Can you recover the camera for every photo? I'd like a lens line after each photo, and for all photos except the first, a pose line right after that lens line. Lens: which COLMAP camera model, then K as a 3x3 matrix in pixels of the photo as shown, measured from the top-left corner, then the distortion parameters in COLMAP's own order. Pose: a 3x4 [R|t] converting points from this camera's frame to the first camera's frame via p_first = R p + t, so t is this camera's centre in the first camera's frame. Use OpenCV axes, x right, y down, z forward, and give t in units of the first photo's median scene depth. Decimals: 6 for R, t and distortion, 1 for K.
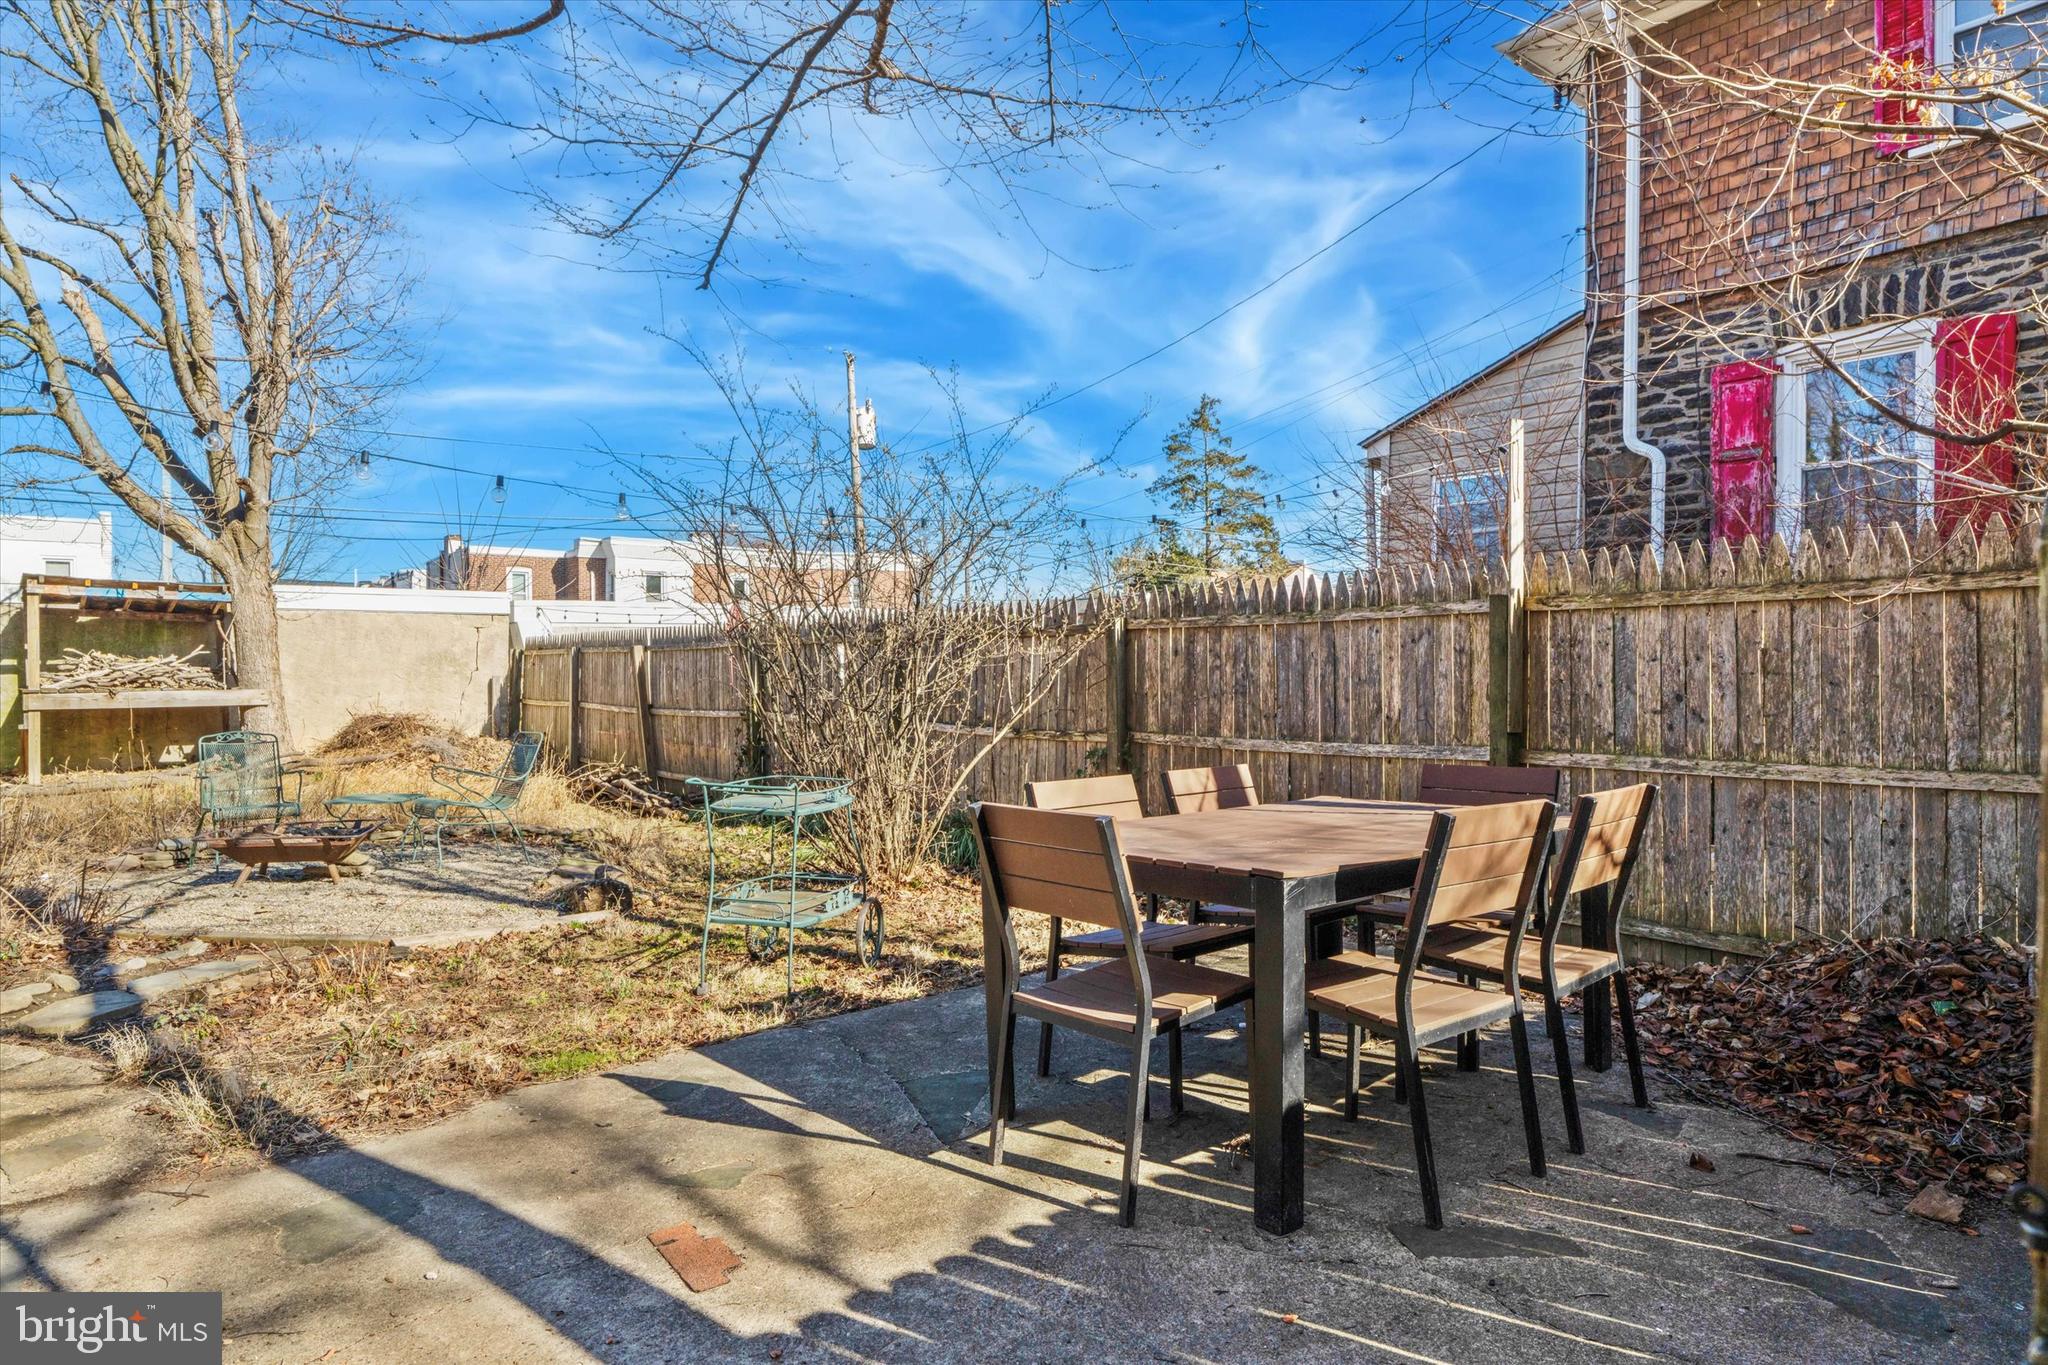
lens RADIAL K [[1151.6, 0, 1025.2], [0, 1151.6, 684.3], [0, 0, 1]] dist [-0.004808, -0.000912]
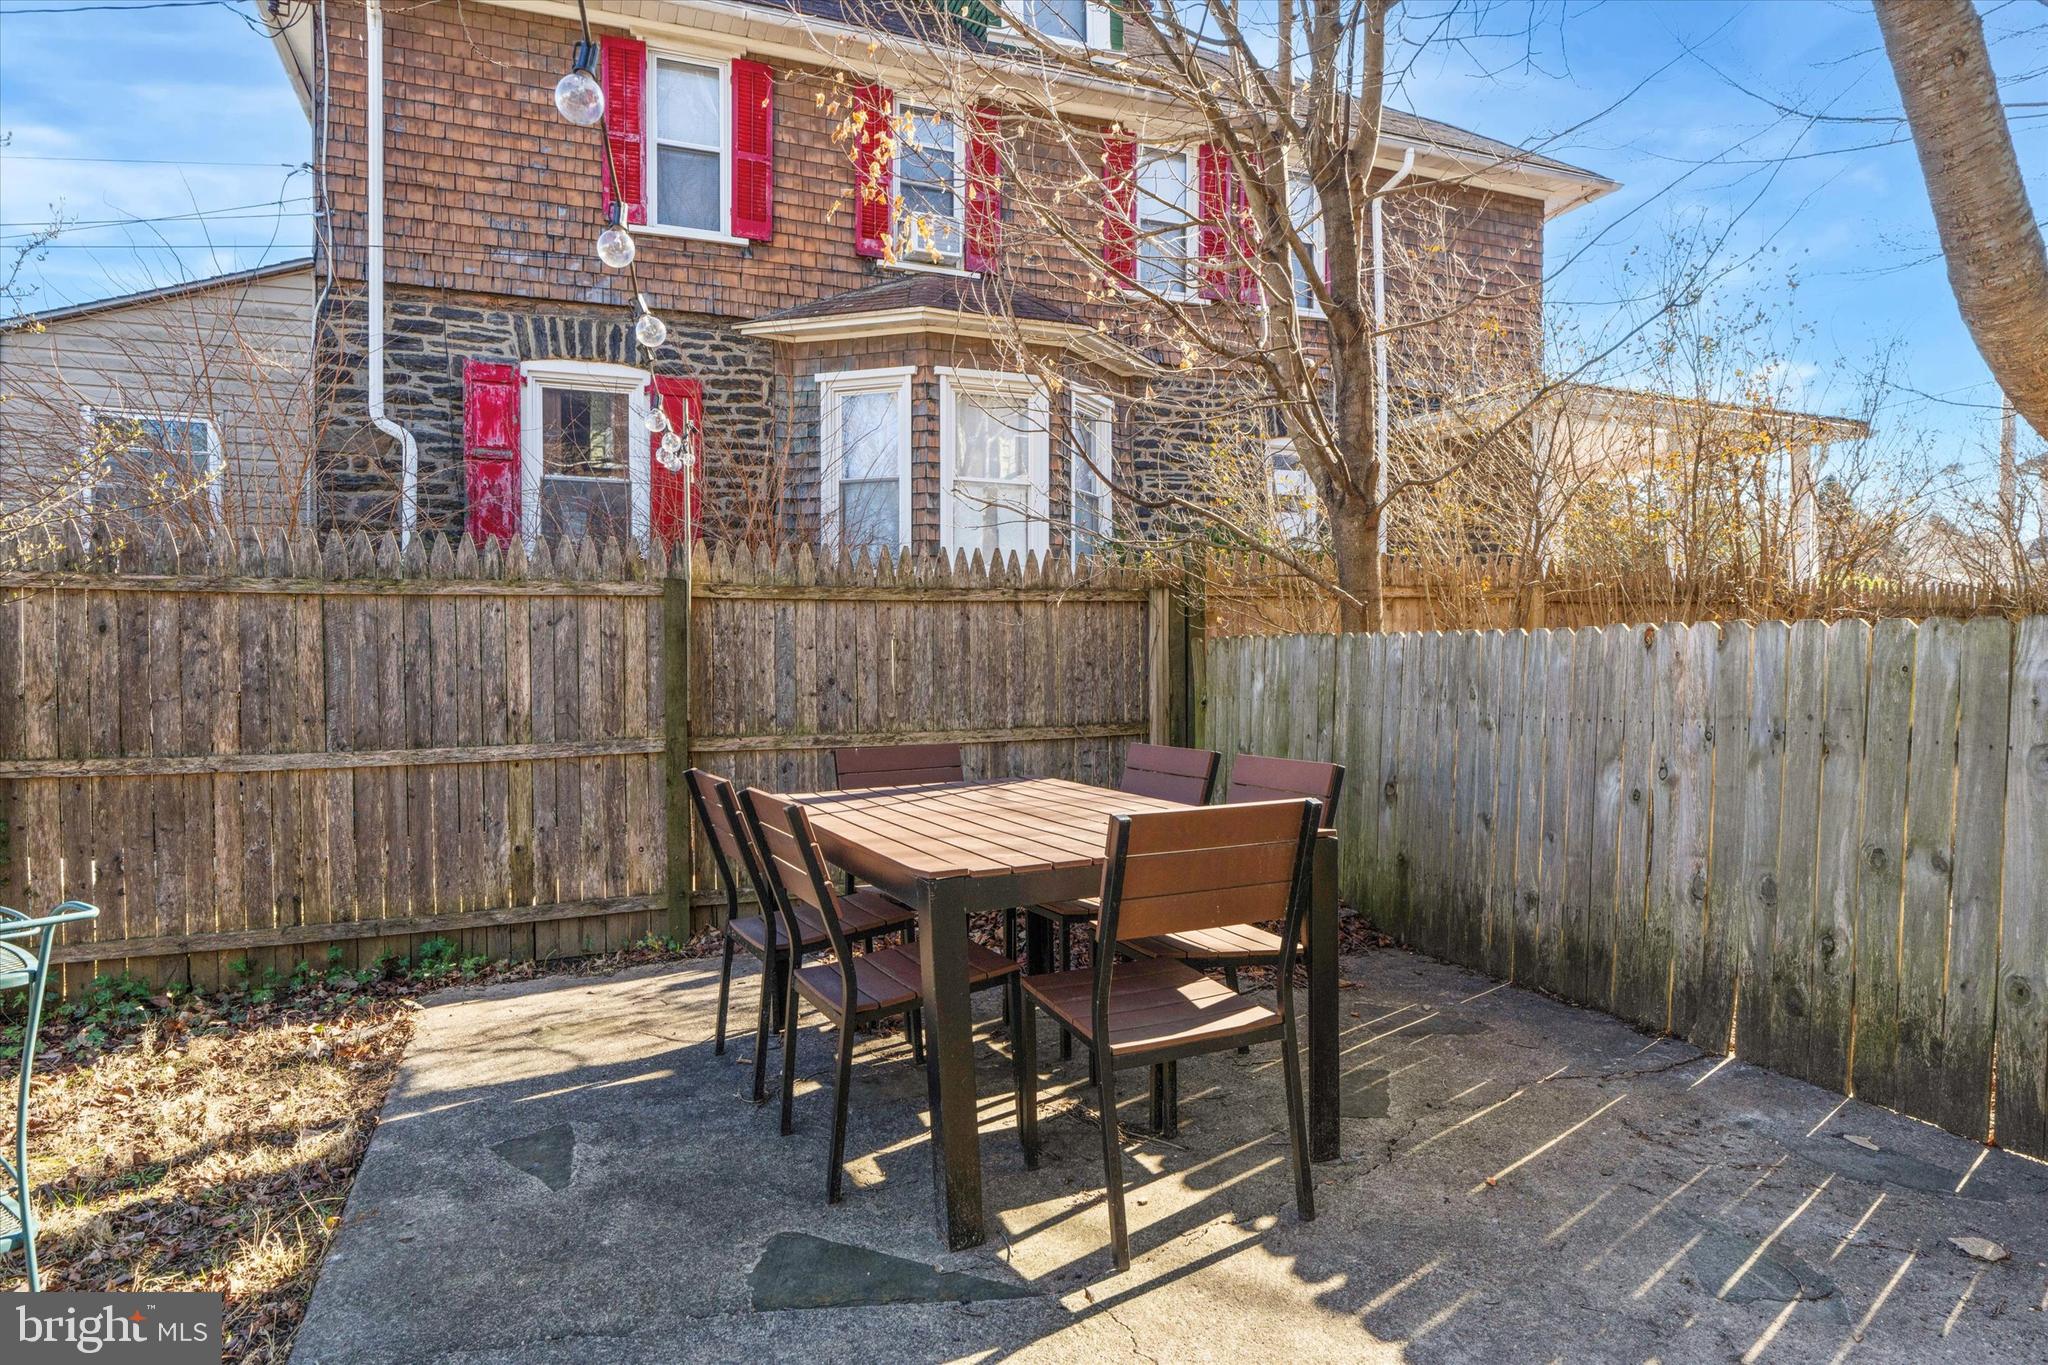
lens RADIAL K [[1151.6, 0, 1025.0], [0, 1151.6, 679.0], [0, 0, 1]] dist [-0.004808, -0.000912]
pose [[0.295014, -0.011414, 0.955425, -0.402682], [0.014067, 0.999872, 0.007601, 0.003032], [-0.955389, 0.011197, 0.295137, 0.418987]]
